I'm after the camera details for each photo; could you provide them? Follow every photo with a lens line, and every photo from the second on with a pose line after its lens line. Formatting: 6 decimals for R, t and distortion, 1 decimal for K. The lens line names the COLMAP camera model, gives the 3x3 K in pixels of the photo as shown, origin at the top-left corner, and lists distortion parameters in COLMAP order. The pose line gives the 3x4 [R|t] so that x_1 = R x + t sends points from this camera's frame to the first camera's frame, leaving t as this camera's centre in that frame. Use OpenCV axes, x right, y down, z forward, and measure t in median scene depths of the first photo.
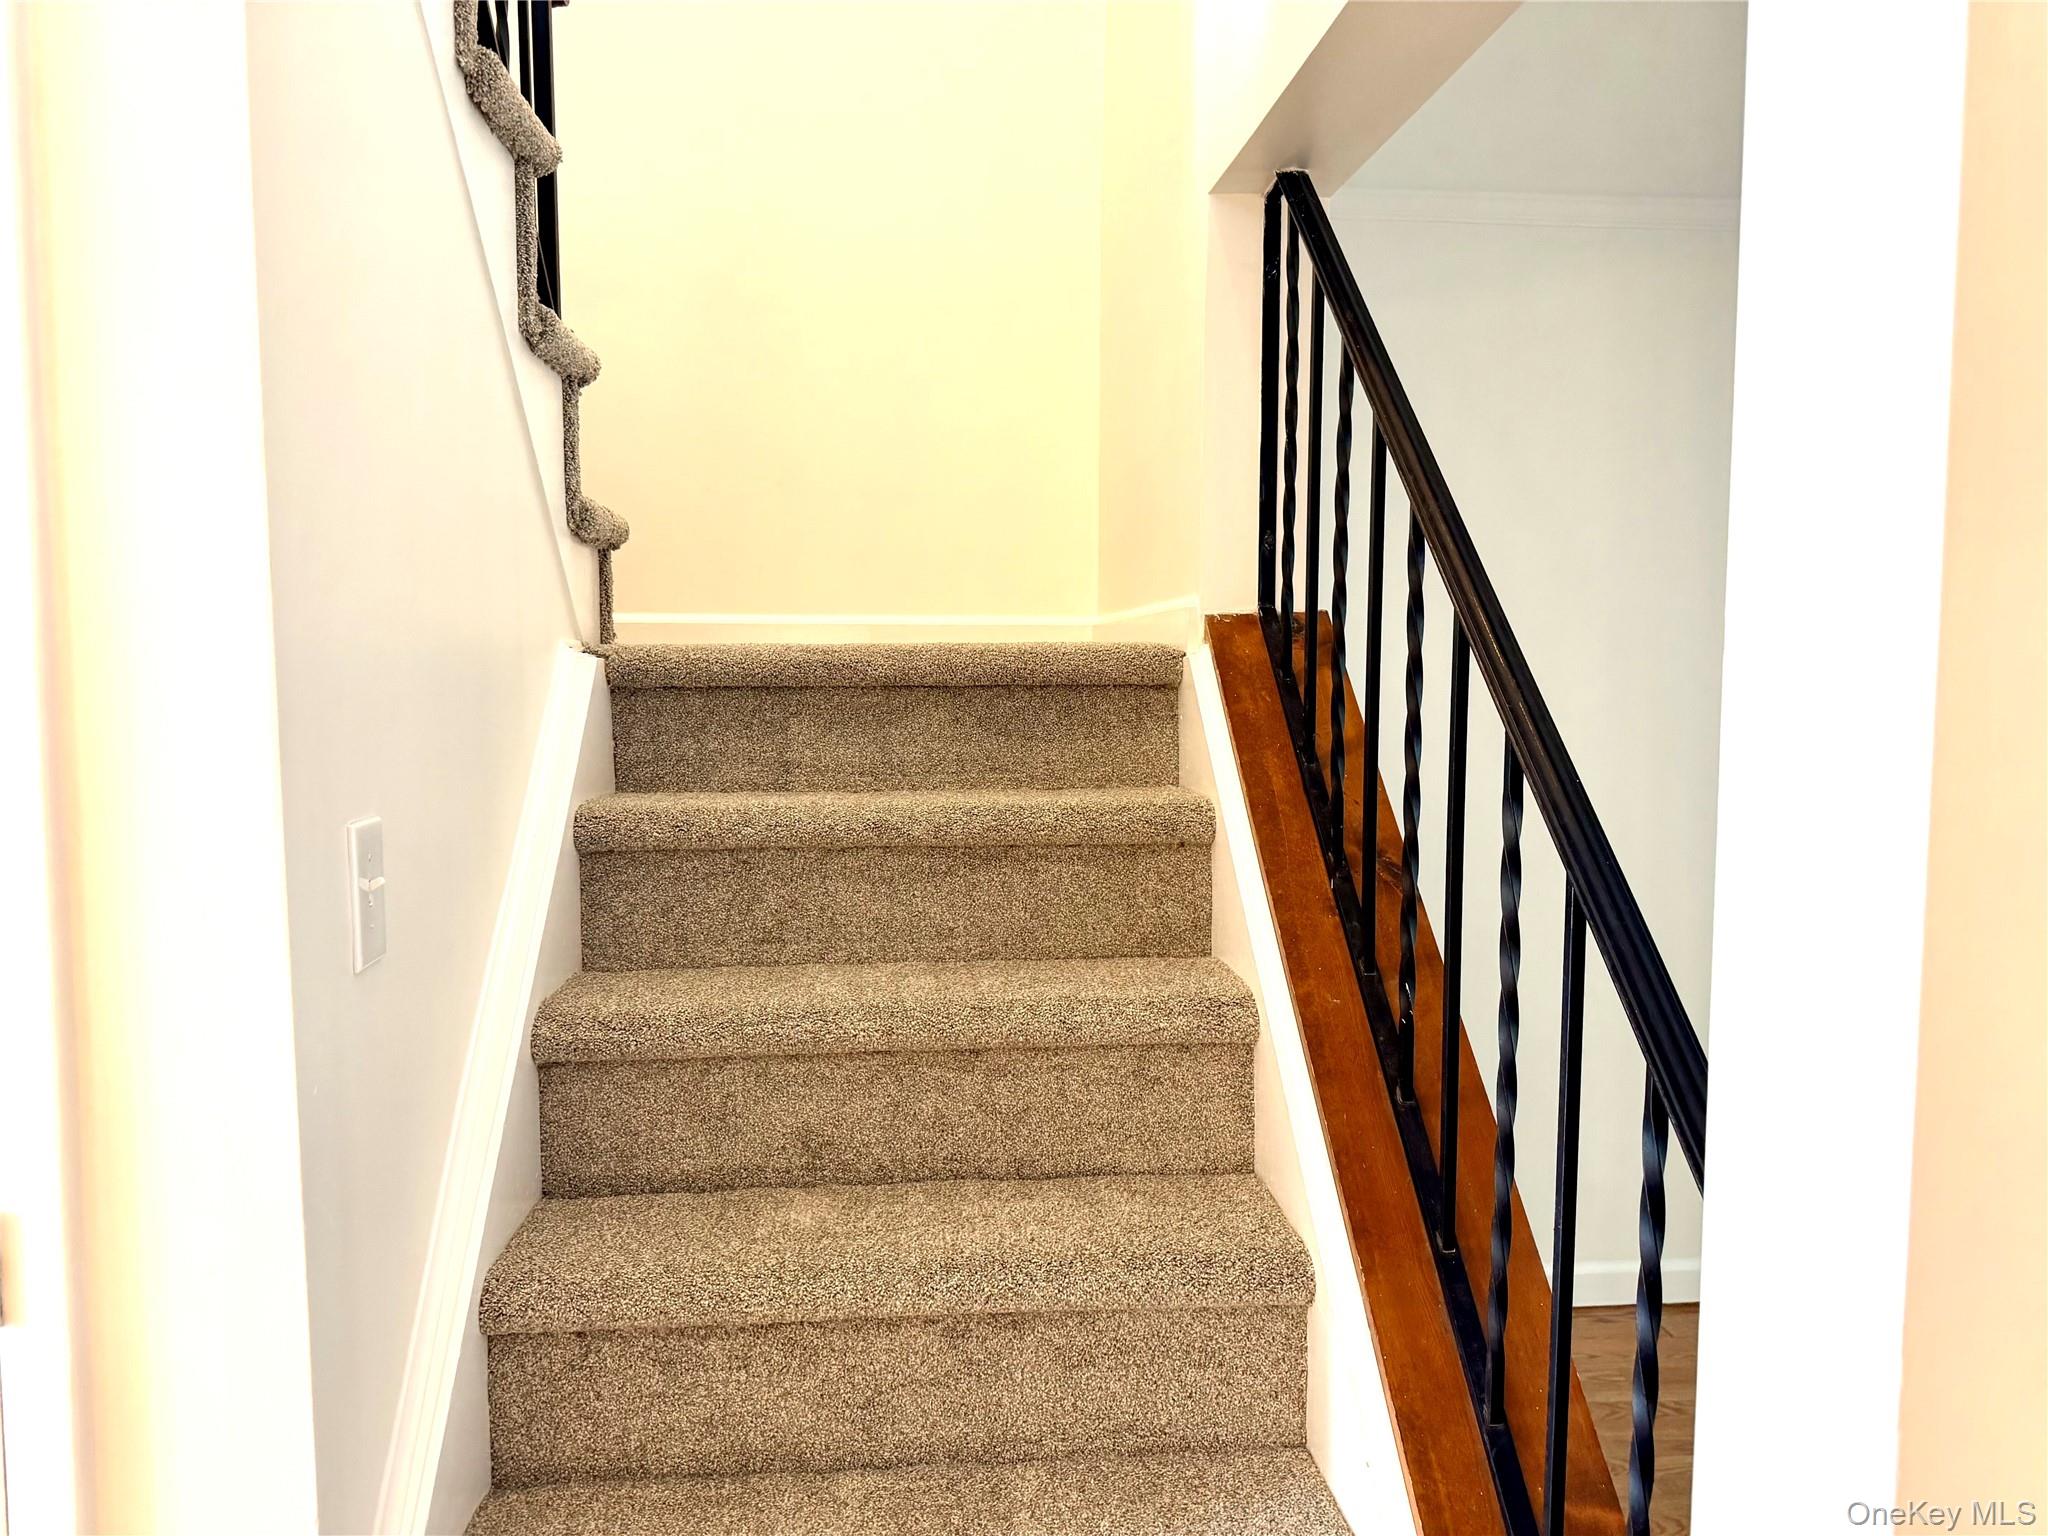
lens RADIAL K [[1449.1, 0, 1024.0], [0, 1449.1, 768.0], [0, 0, 1]] dist [0.136261, -0.212086]
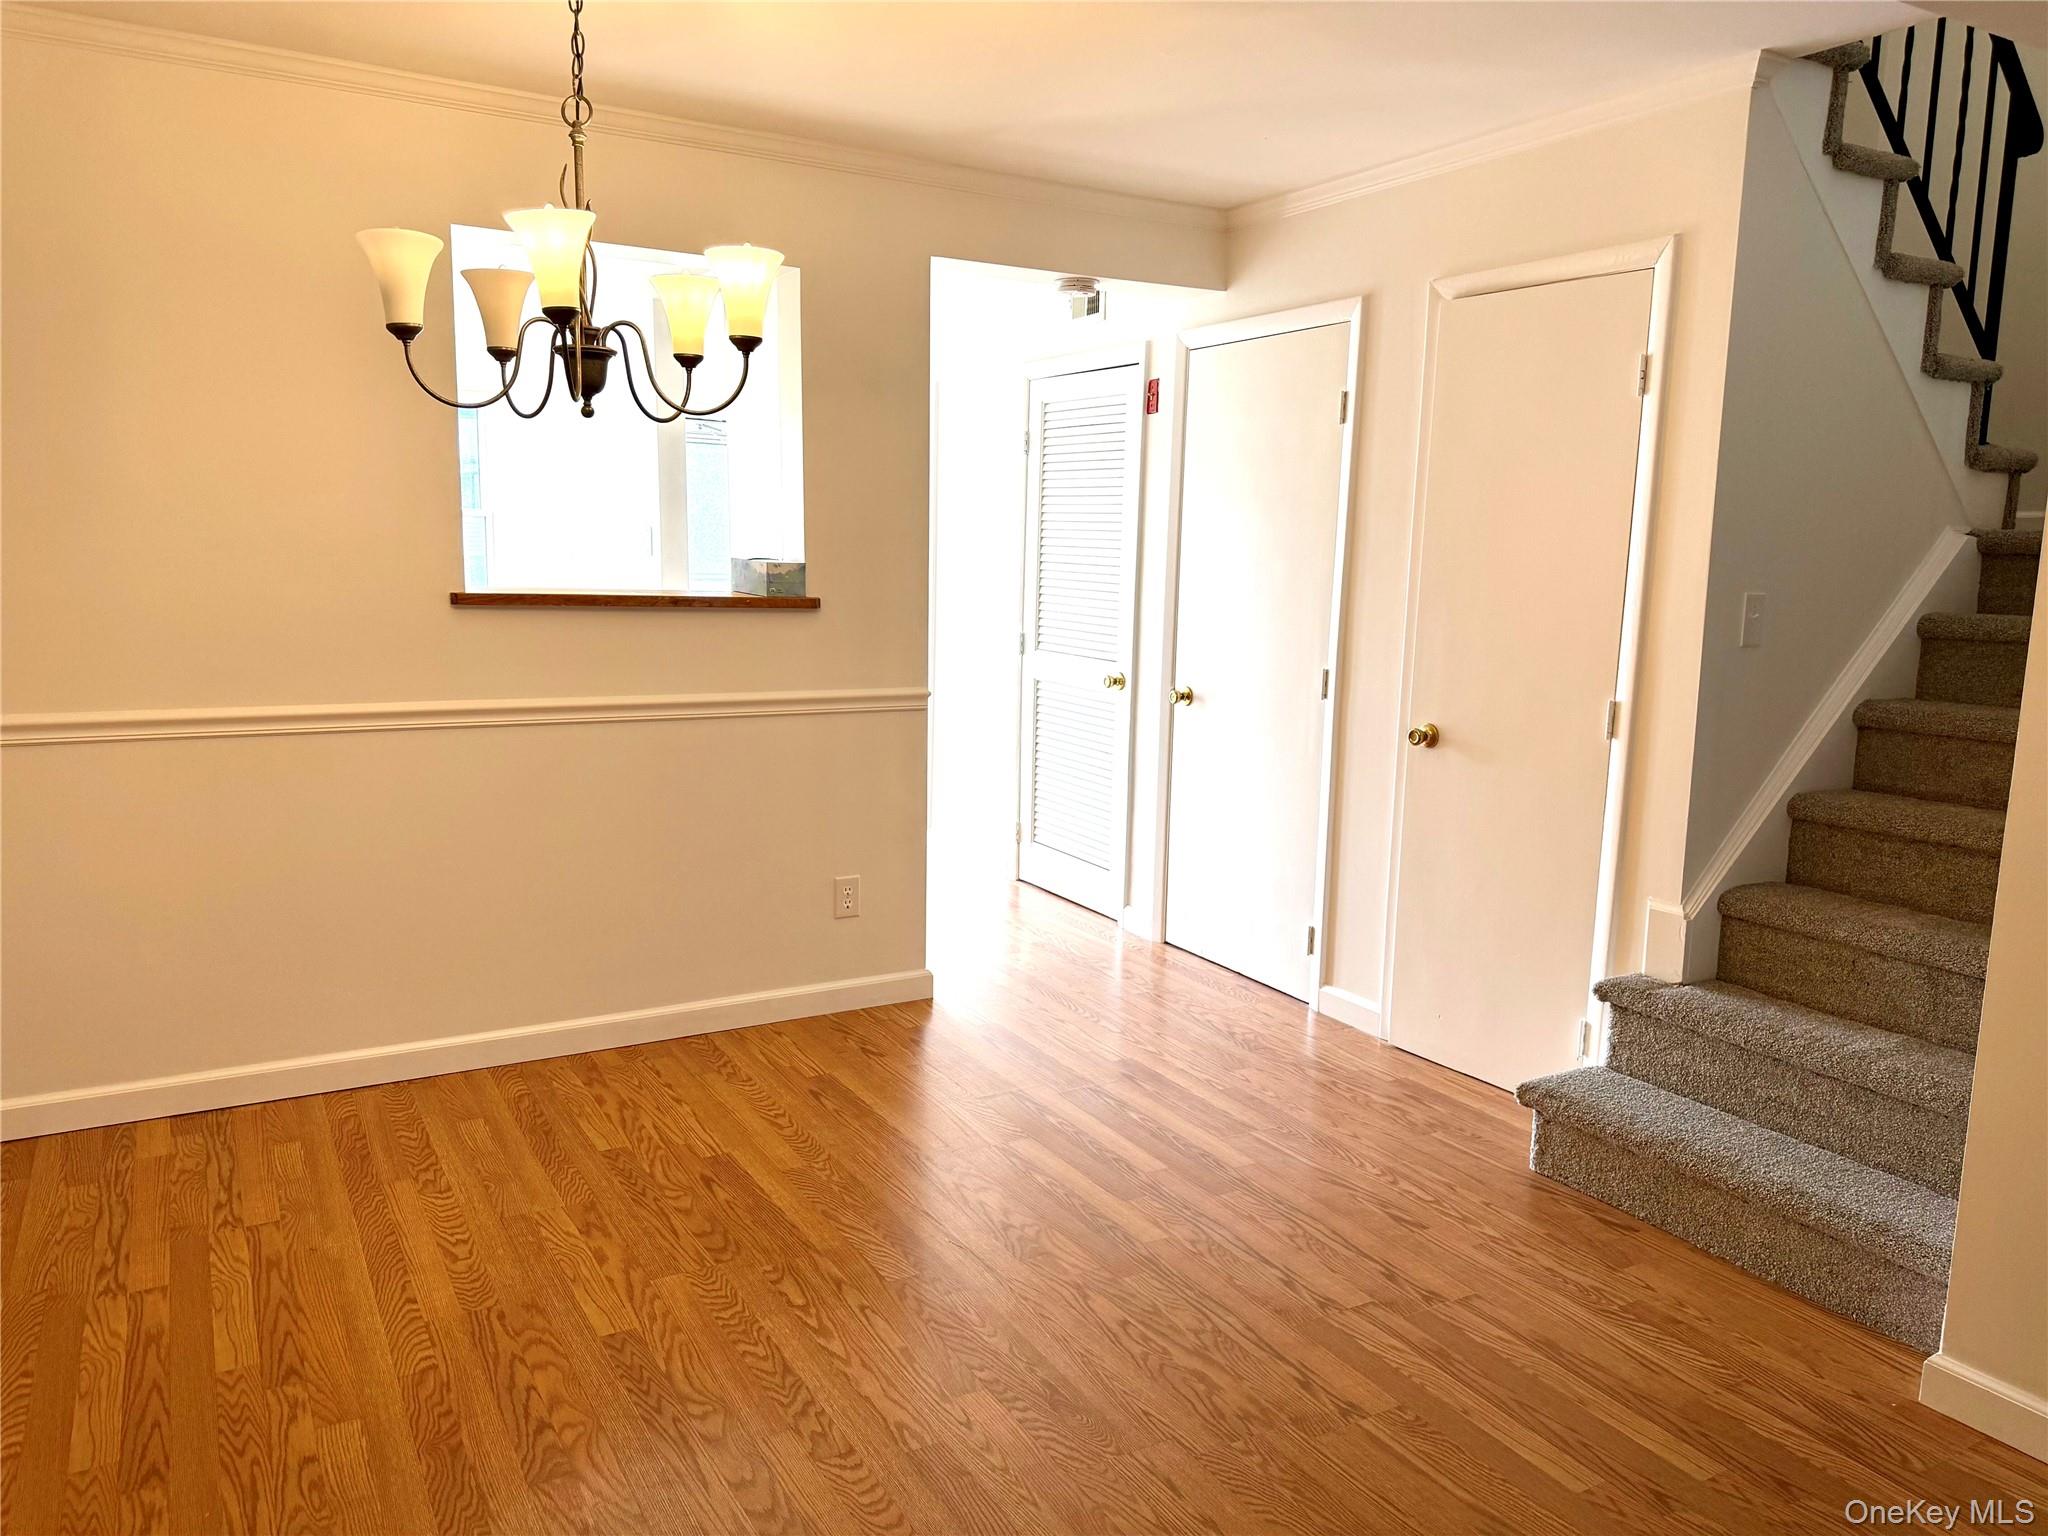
lens RADIAL K [[1449.1, 0, 1024.0], [0, 1449.1, 768.0], [0, 0, 1]] dist [0.136261, -0.212086]
pose [[0.427660, 0.142149, -0.892693, 1.051662], [-0.084215, 0.989528, 0.117224, 0.110320], [0.900008, 0.025046, 0.435153, -0.990223]]
